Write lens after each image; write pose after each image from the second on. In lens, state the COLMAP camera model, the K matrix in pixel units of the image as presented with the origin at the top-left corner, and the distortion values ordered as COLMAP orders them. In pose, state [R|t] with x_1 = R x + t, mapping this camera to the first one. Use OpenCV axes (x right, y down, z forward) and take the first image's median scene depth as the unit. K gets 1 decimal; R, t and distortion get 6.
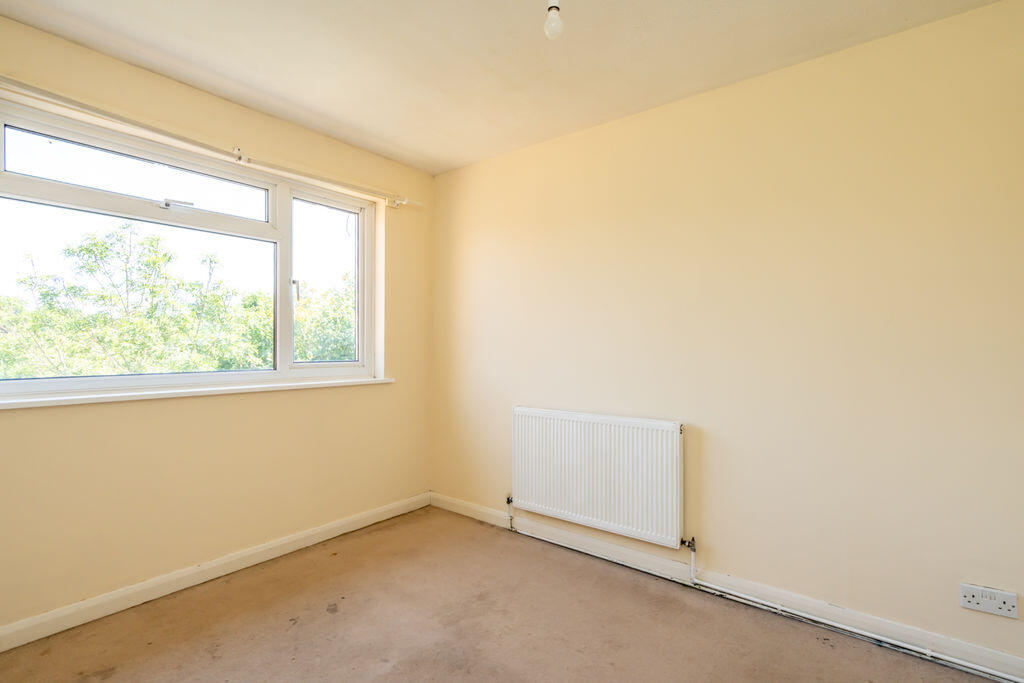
lens RADIAL K [[470.5, 0, 512.0], [0, 470.5, 341.5], [0, 0, 1]] dist [-0.001000, 0.000051]
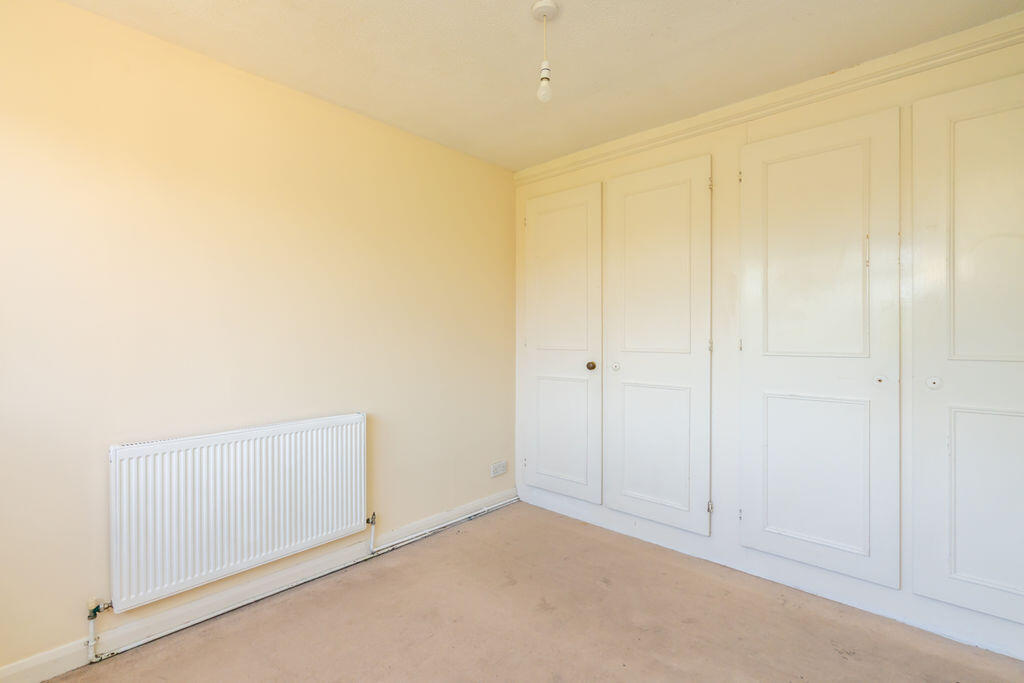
lens RADIAL K [[470.5, 0, 512.0], [0, 470.5, 341.5], [0, 0, 1]] dist [-0.001000, 0.000051]
pose [[0.070286, 0.001803, 0.997525, -0.713948], [0.001355, 0.999997, -0.001903, 0.007802], [-0.997526, 0.001485, 0.070284, 0.581665]]
